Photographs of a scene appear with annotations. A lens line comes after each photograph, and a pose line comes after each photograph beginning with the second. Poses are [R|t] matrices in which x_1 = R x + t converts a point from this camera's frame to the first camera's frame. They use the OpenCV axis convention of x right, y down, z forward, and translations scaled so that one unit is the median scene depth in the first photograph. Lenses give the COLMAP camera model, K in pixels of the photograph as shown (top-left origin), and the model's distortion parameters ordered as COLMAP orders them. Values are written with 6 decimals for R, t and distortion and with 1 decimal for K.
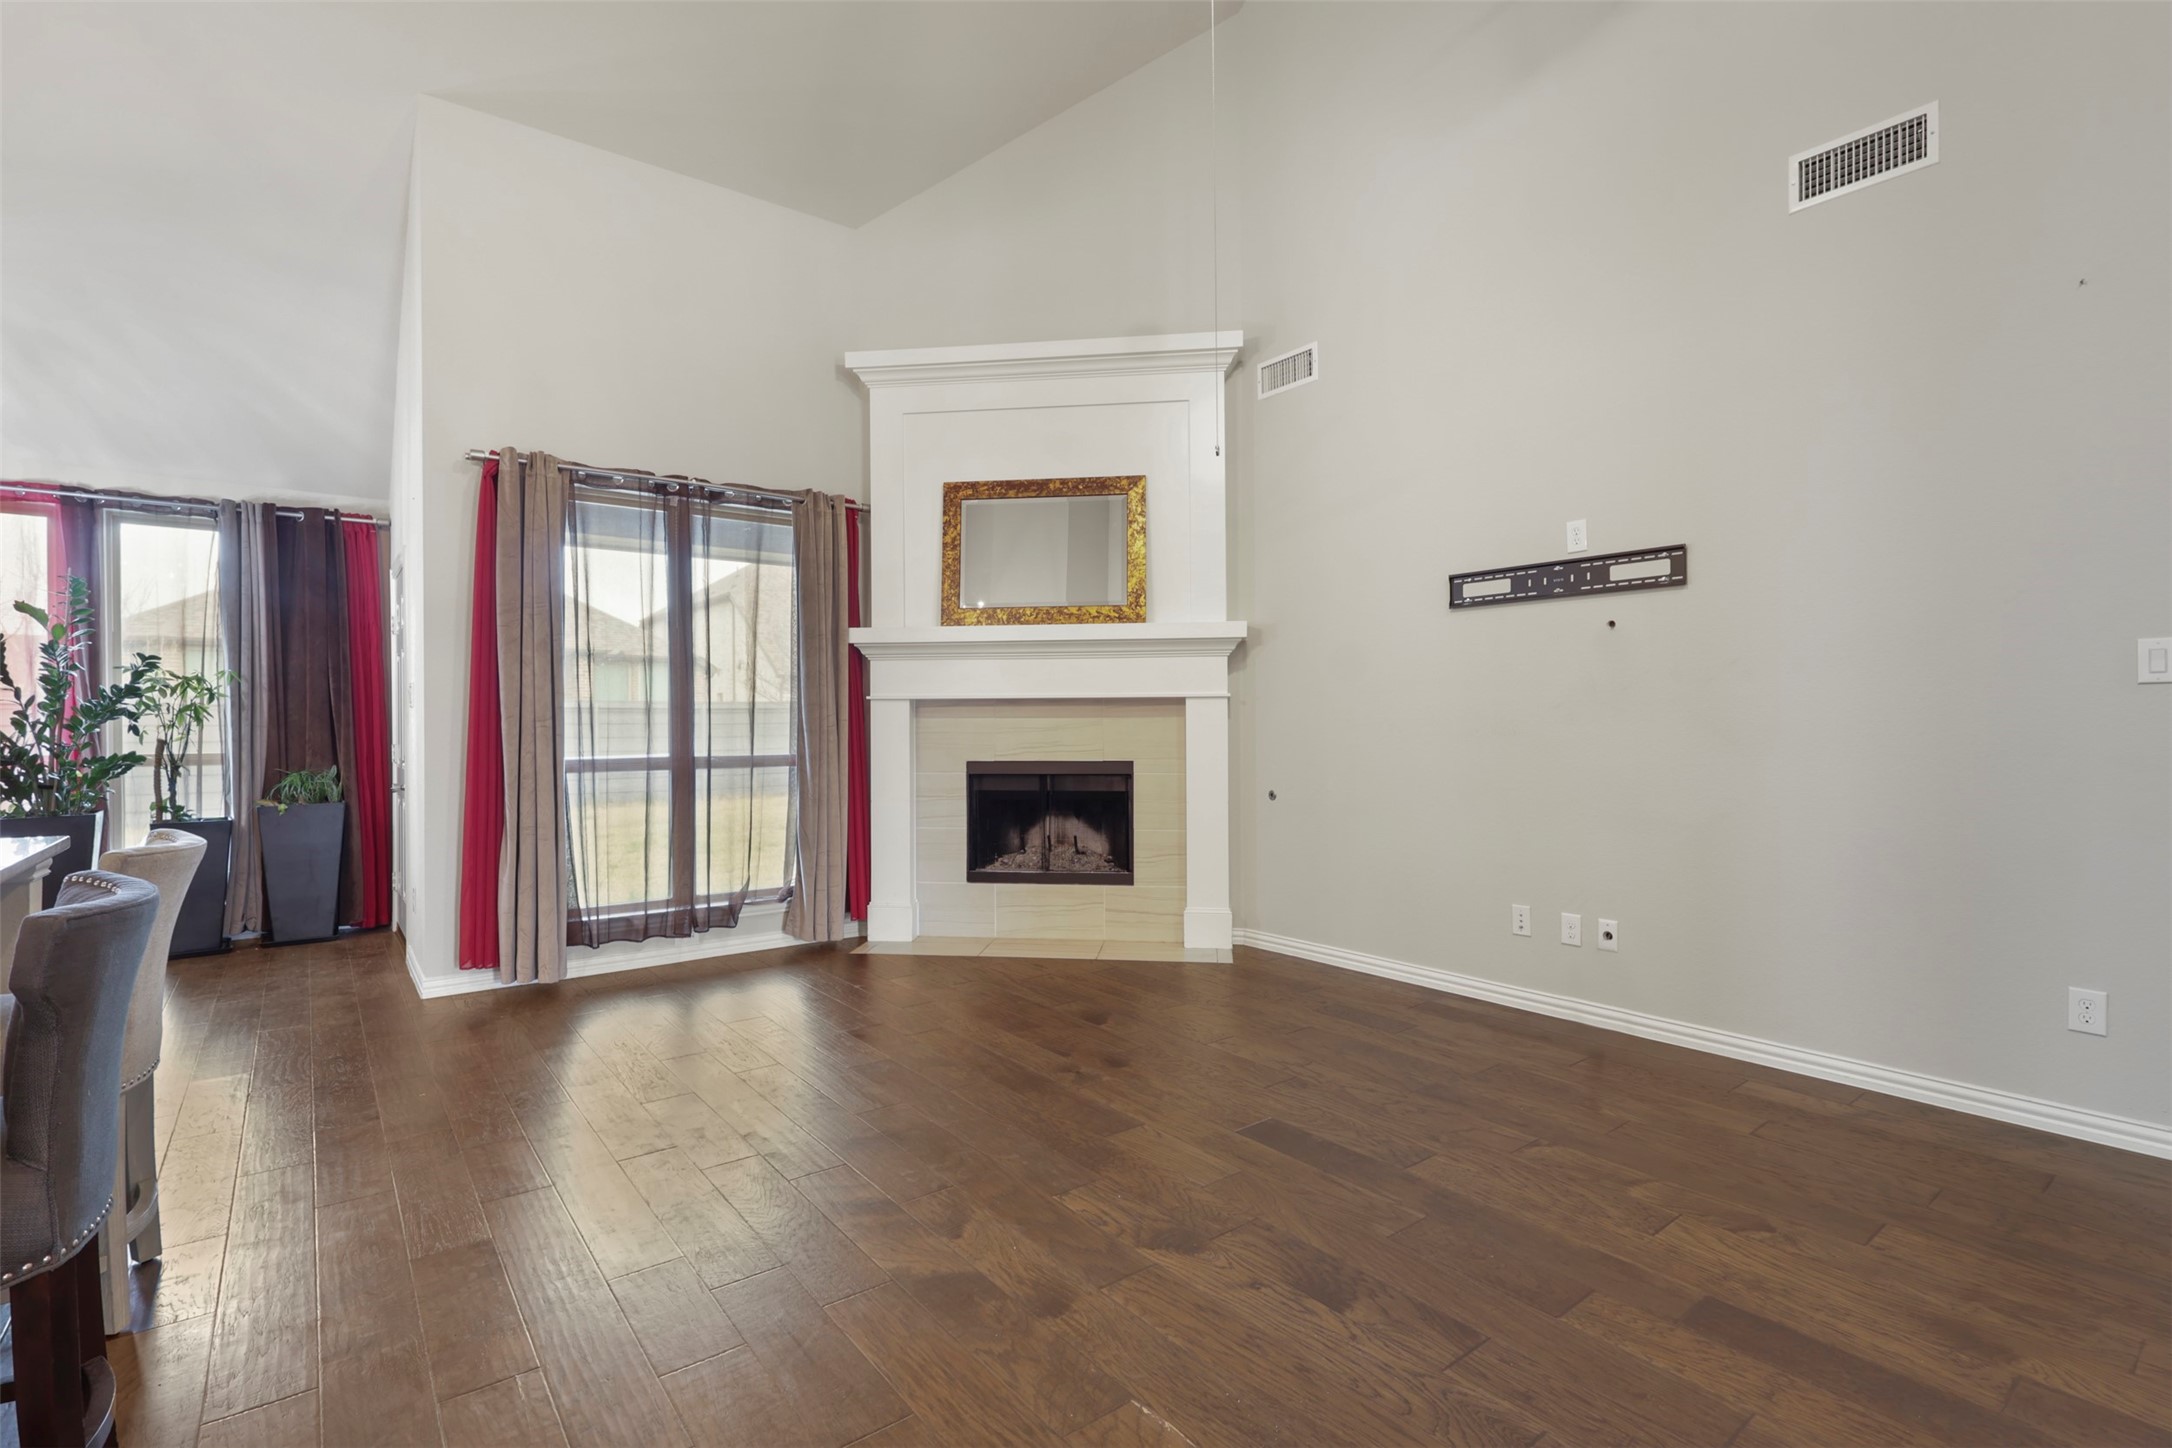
lens RADIAL K [[1007.0, 0, 1068.6], [0, 1007.0, 721.6], [0, 0, 1]] dist [-0.001868, 0.001173]
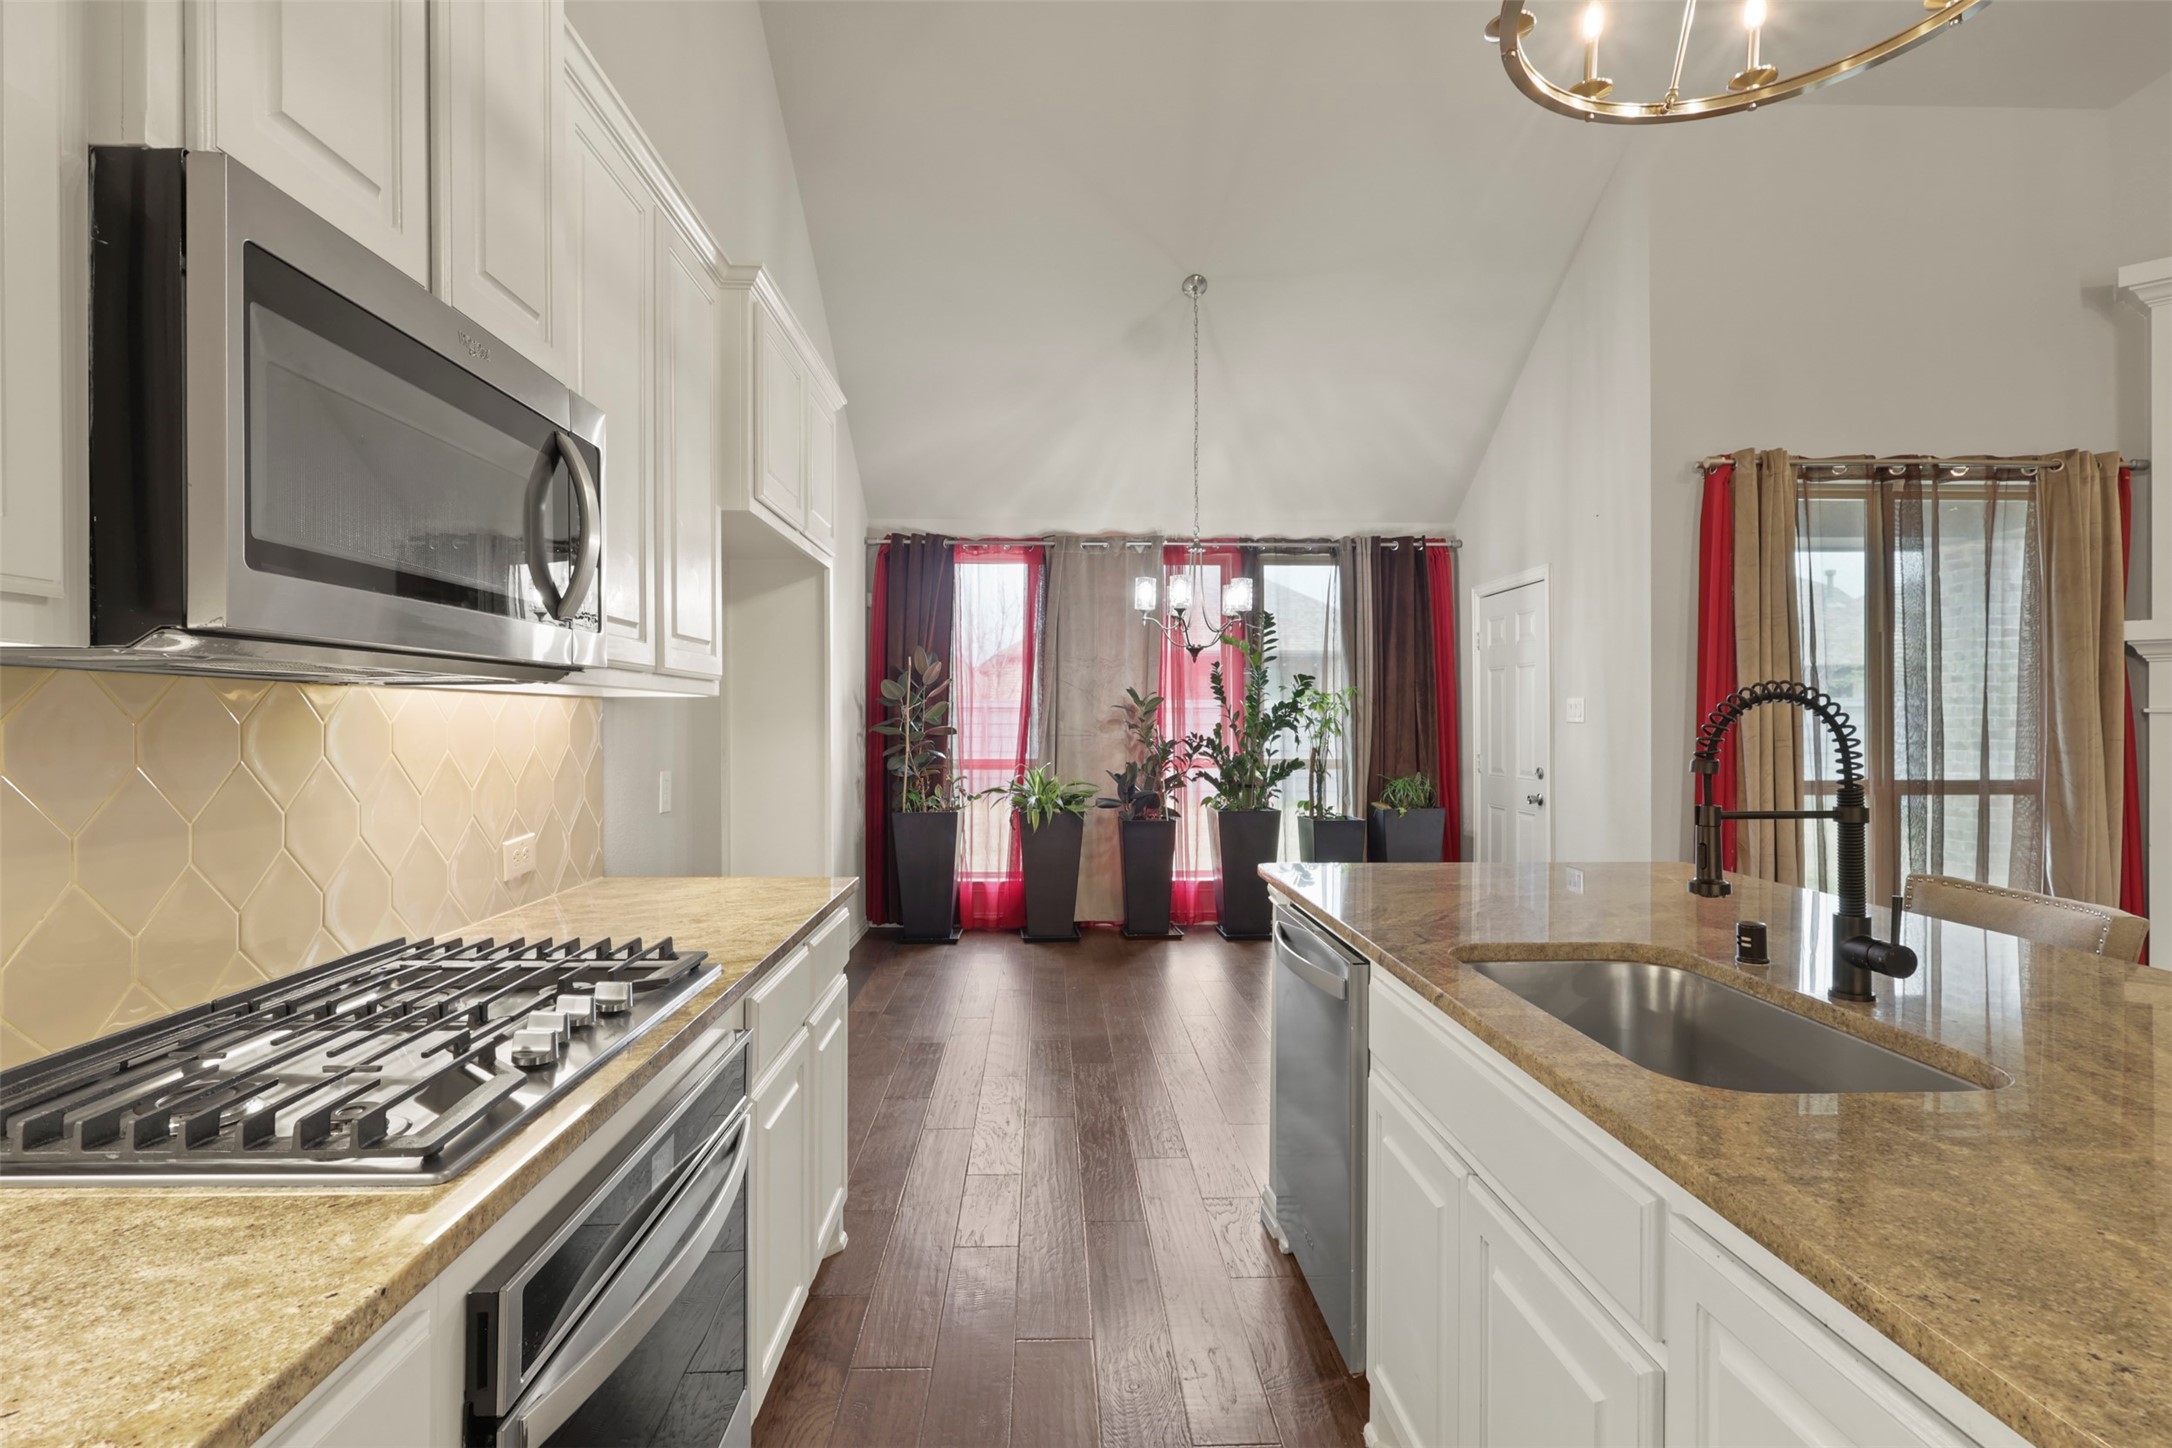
lens RADIAL K [[1007.0, 0, 1081.9], [0, 1007.0, 737.3], [0, 0, 1]] dist [-0.001868, 0.001173]
pose [[0.816520, 0.014087, -0.577145, -0.439083], [-0.001790, 0.999759, 0.021871, -0.019084], [0.577314, -0.016825, 0.816349, -0.110683]]
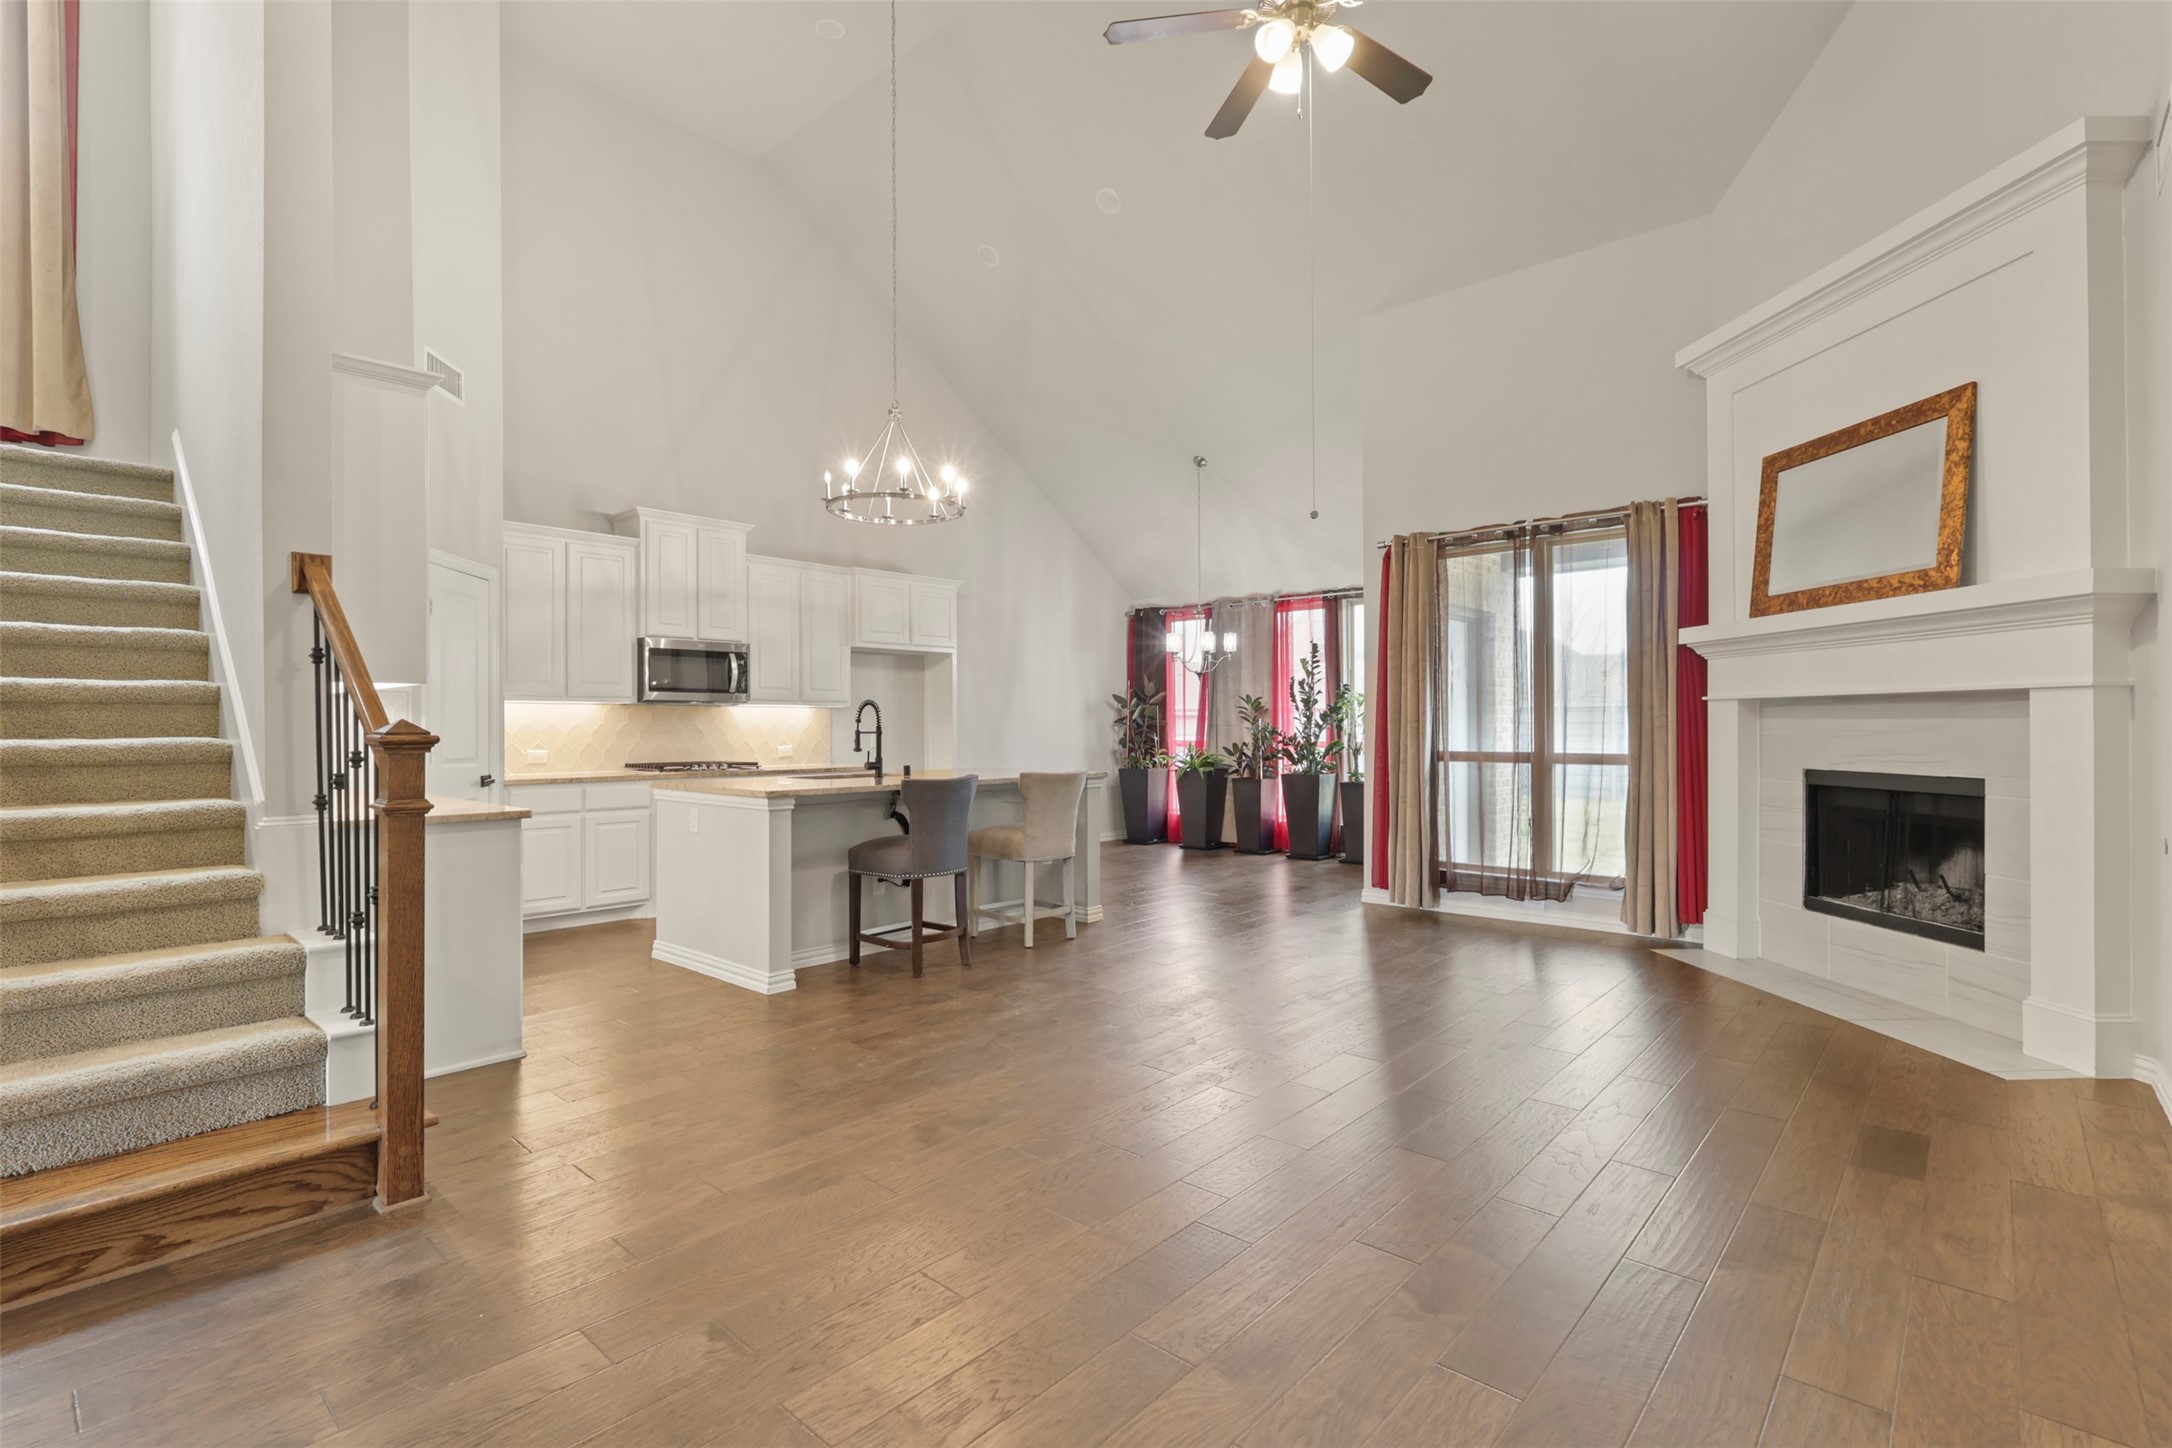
lens RADIAL K [[1007.0, 0, 1078.4], [0, 1007.0, 721.3], [0, 0, 1]] dist [-0.001868, 0.001173]
pose [[0.180264, -0.000125, -0.983618, 0.674212], [0.004348, 0.999990, 0.000669, -0.005091], [0.983609, -0.004397, 0.180263, 0.242768]]
